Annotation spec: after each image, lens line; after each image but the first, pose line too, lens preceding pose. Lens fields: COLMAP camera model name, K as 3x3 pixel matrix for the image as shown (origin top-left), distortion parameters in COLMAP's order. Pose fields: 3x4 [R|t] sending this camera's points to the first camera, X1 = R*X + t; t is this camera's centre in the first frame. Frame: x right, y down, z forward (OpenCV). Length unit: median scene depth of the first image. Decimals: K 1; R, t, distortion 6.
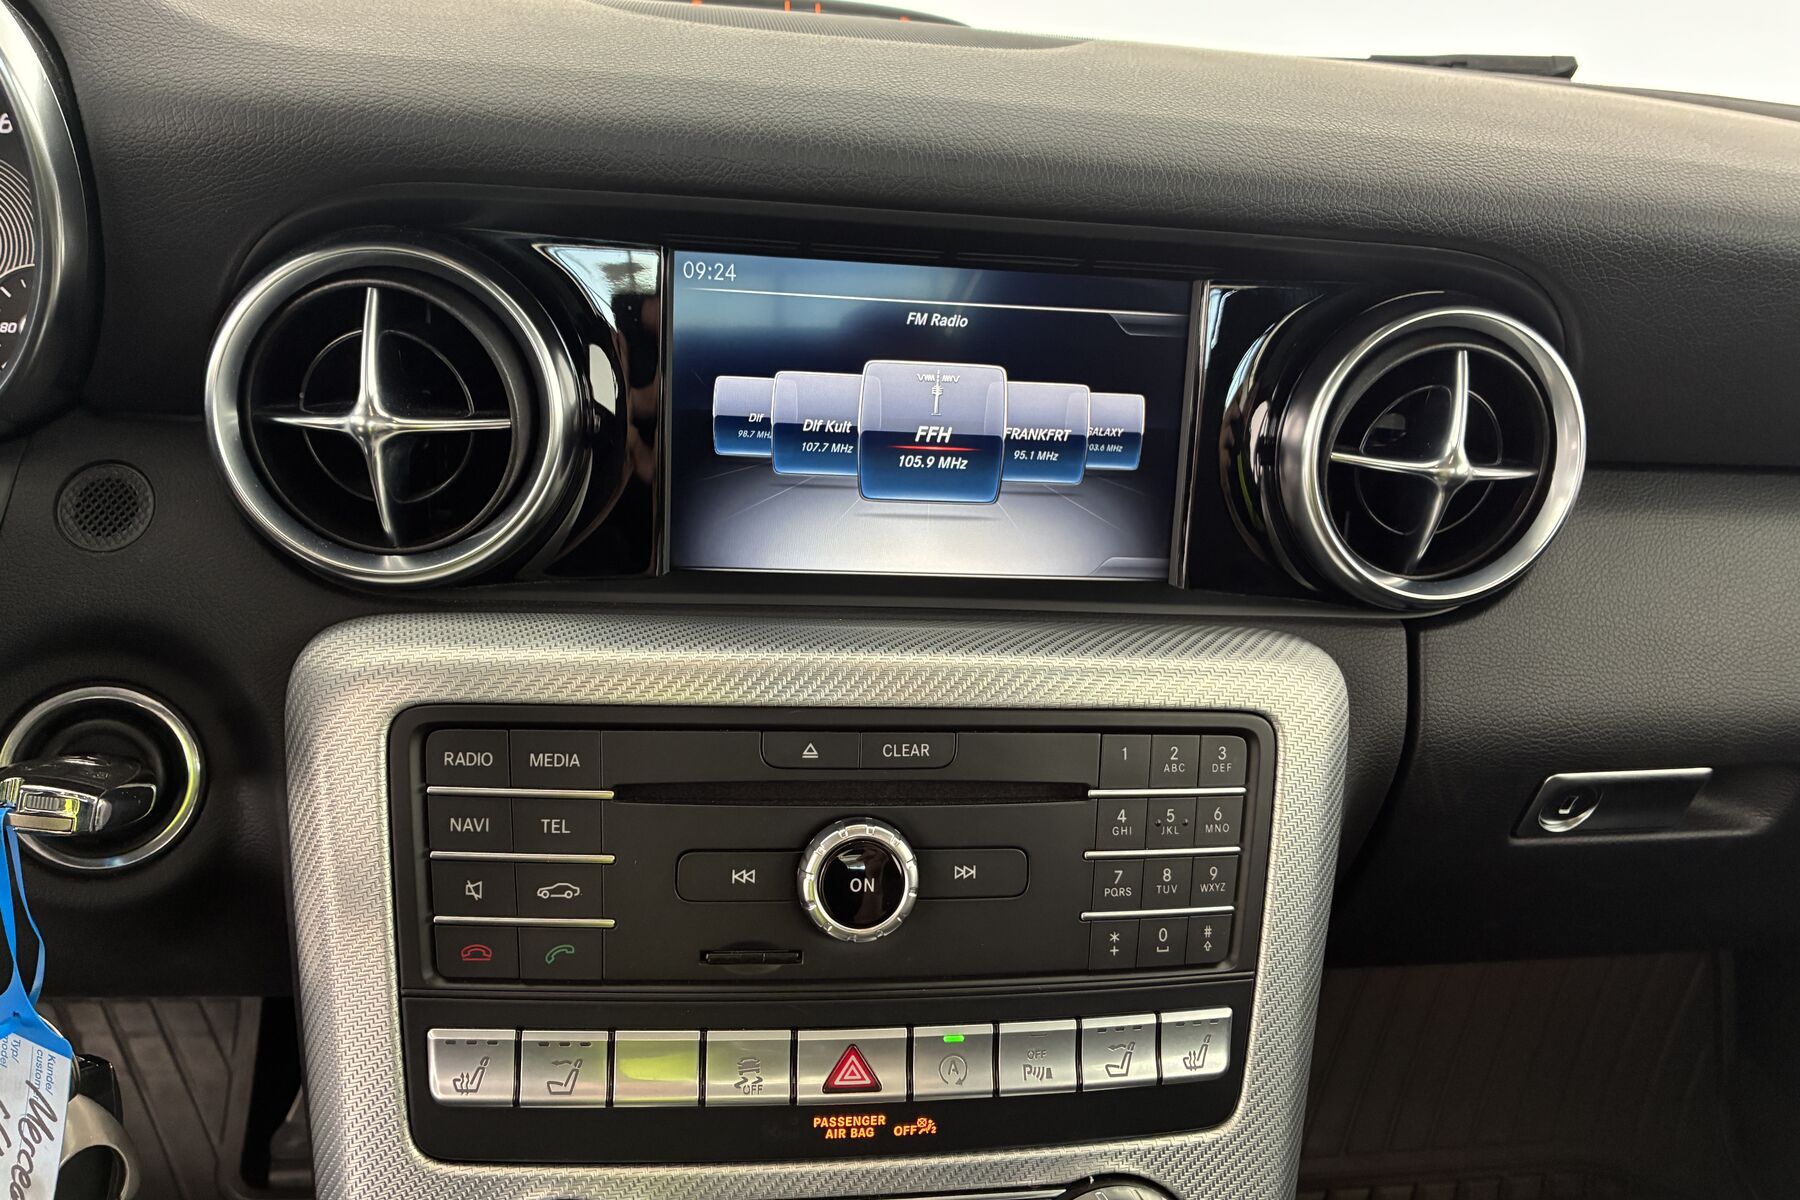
lens RADIAL K [[1384.4, 0, 902.4], [0, 1384.4, 588.1], [0, 0, 1]] dist [0.018324, -0.023773]
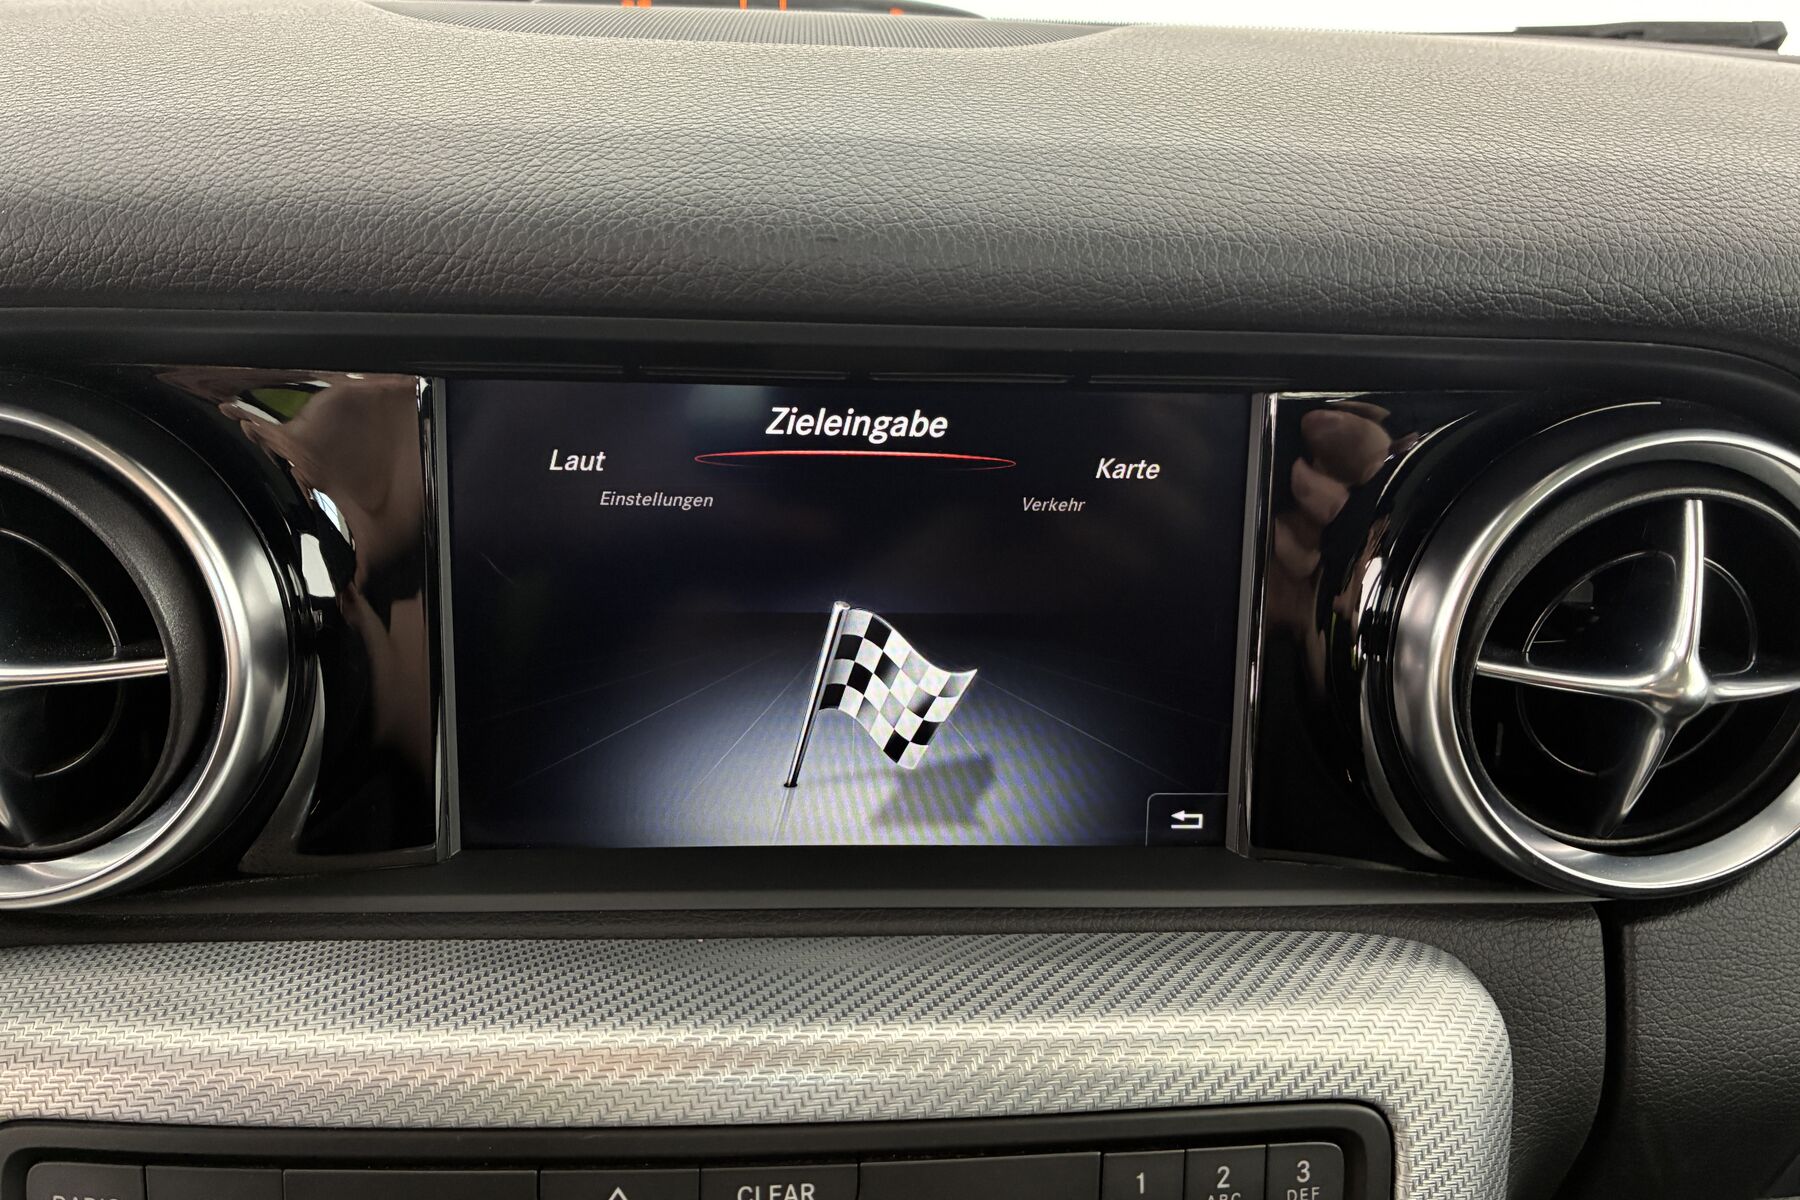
lens RADIAL K [[1384.4, 0, 902.4], [0, 1384.4, 588.1], [0, 0, 1]] dist [0.018324, -0.023773]
pose [[0.995871, -0.014140, -0.089671, 0.110588], [0.014297, 0.999897, 0.001110, -0.142848], [0.089646, -0.002388, 0.995971, 0.363775]]
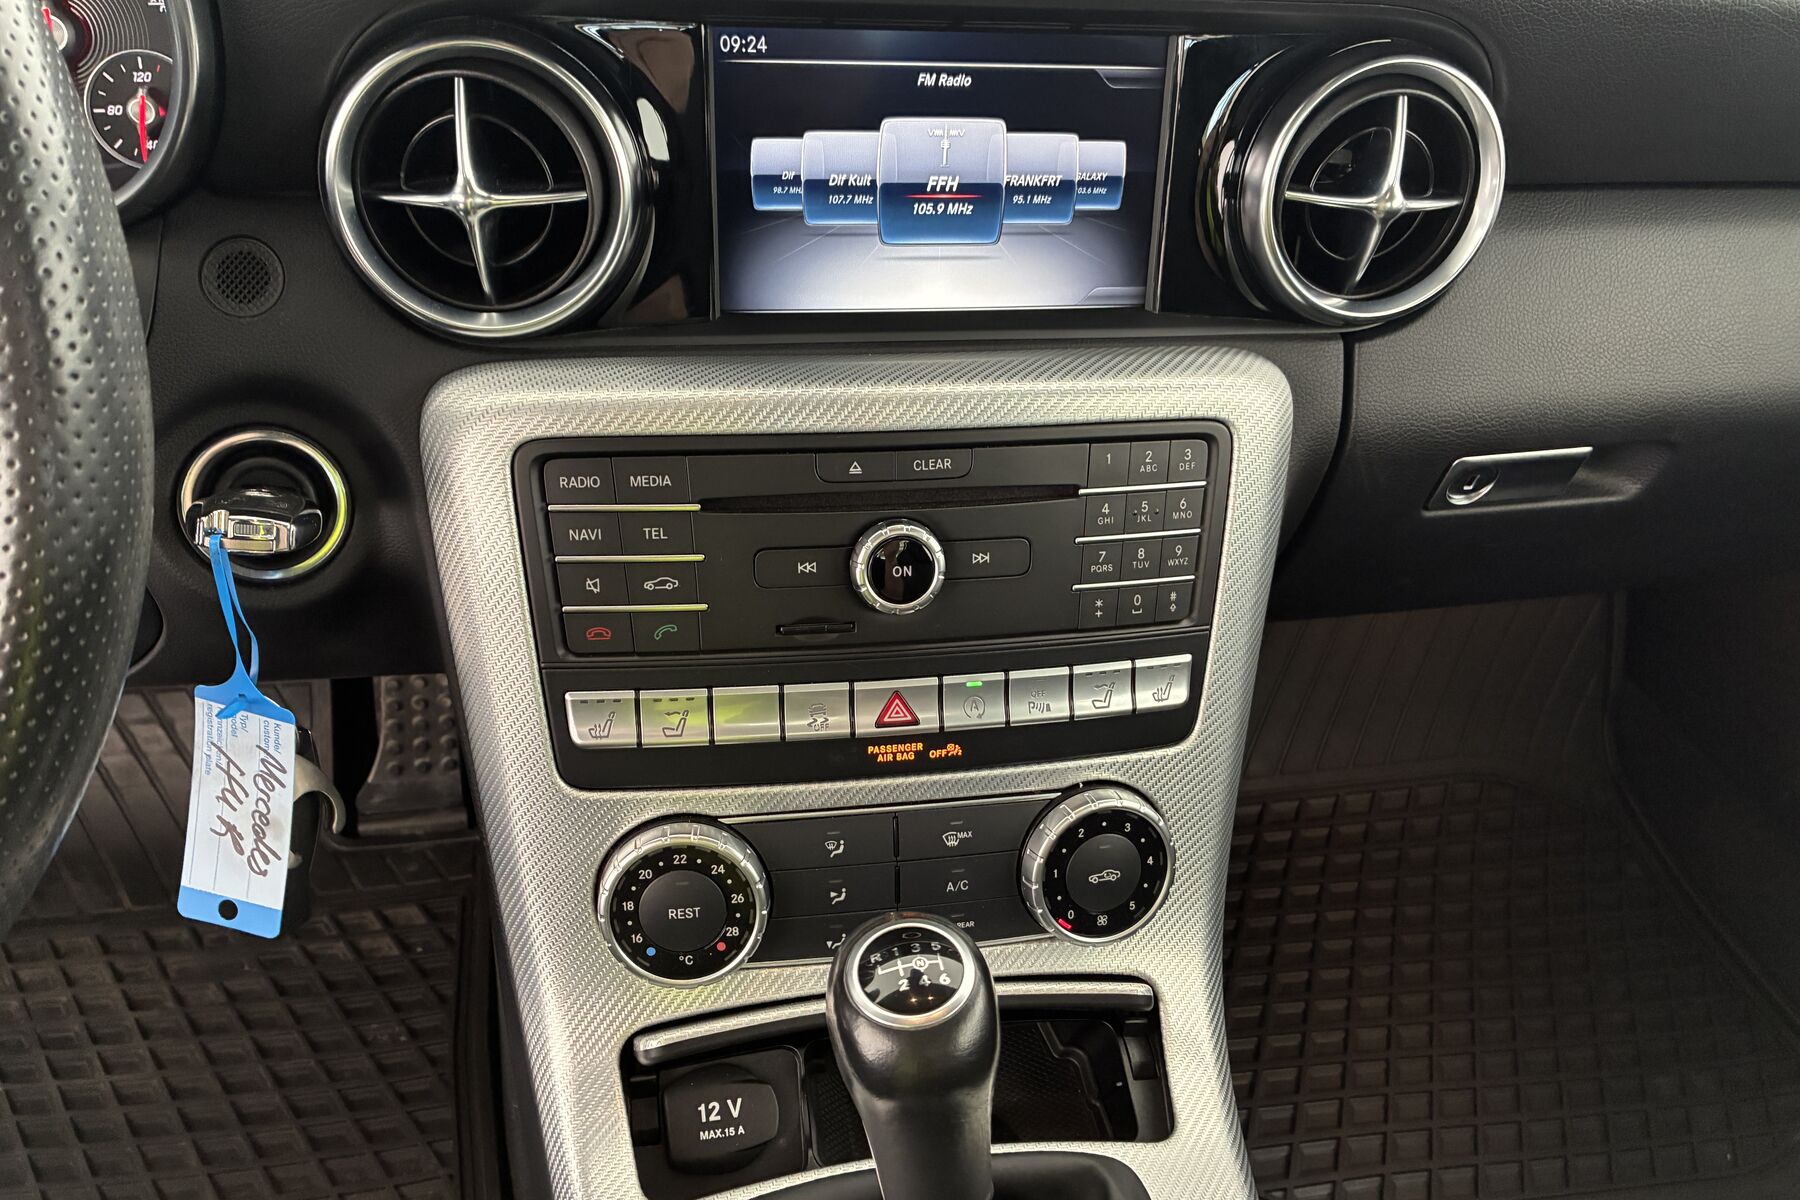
lens RADIAL K [[1384.4, 0, 902.4], [0, 1384.4, 588.1], [0, 0, 1]] dist [0.018324, -0.023773]
pose [[0.999125, -0.035884, 0.021474, -0.050772], [0.029920, 0.972155, 0.232419, -0.057222], [-0.029216, -0.231573, 0.972379, -0.206921]]
